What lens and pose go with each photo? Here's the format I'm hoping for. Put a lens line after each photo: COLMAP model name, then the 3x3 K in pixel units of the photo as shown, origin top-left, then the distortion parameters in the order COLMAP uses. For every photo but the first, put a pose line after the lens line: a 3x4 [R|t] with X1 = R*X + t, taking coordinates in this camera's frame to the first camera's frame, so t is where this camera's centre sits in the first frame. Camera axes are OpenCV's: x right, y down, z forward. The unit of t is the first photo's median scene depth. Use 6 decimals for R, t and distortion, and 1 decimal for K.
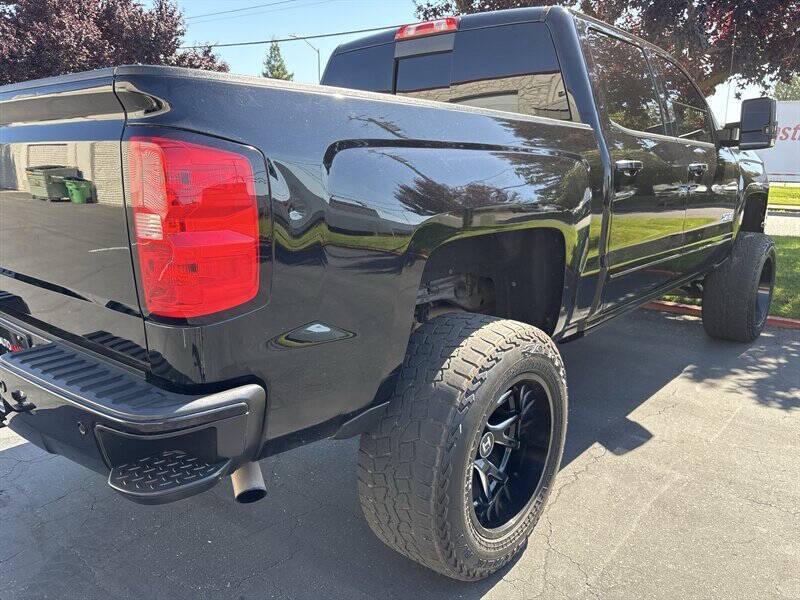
lens RADIAL K [[621.2, 0, 402.9], [0, 621.2, 305.4], [0, 0, 1]] dist [0.022220, -0.036049]
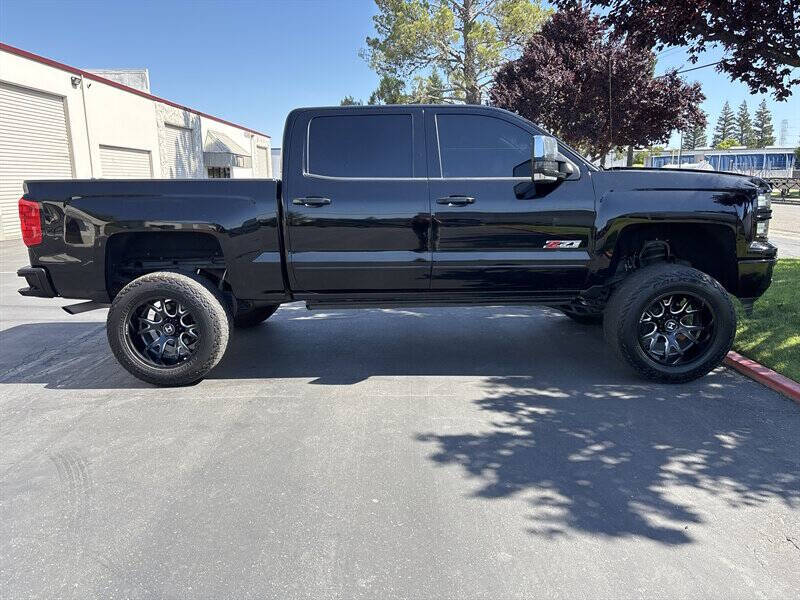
lens RADIAL K [[621.2, 0, 397.0], [0, 621.2, 305.1], [0, 0, 1]] dist [0.022220, -0.036049]
pose [[0.608247, 0.130967, -0.782869, 1.910762], [-0.149306, 0.987566, 0.049209, -0.081648], [0.779579, 0.086956, 0.620238, 0.169907]]
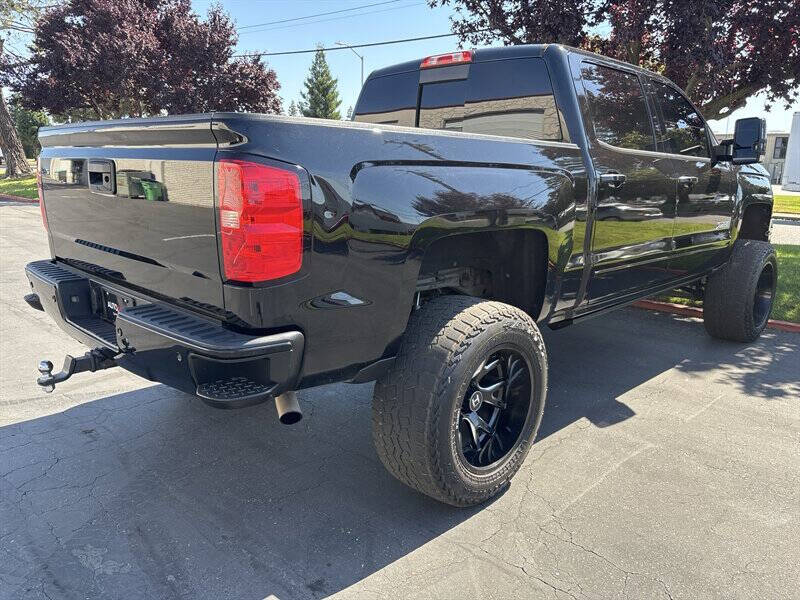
lens RADIAL K [[621.2, 0, 395.5], [0, 621.2, 303.6], [0, 0, 1]] dist [0.022220, -0.036049]
pose [[0.997076, 0.029137, -0.070643, 0.043644], [-0.029739, 0.999530, -0.007487, 0.033051], [0.070392, 0.009566, 0.997474, -0.203232]]
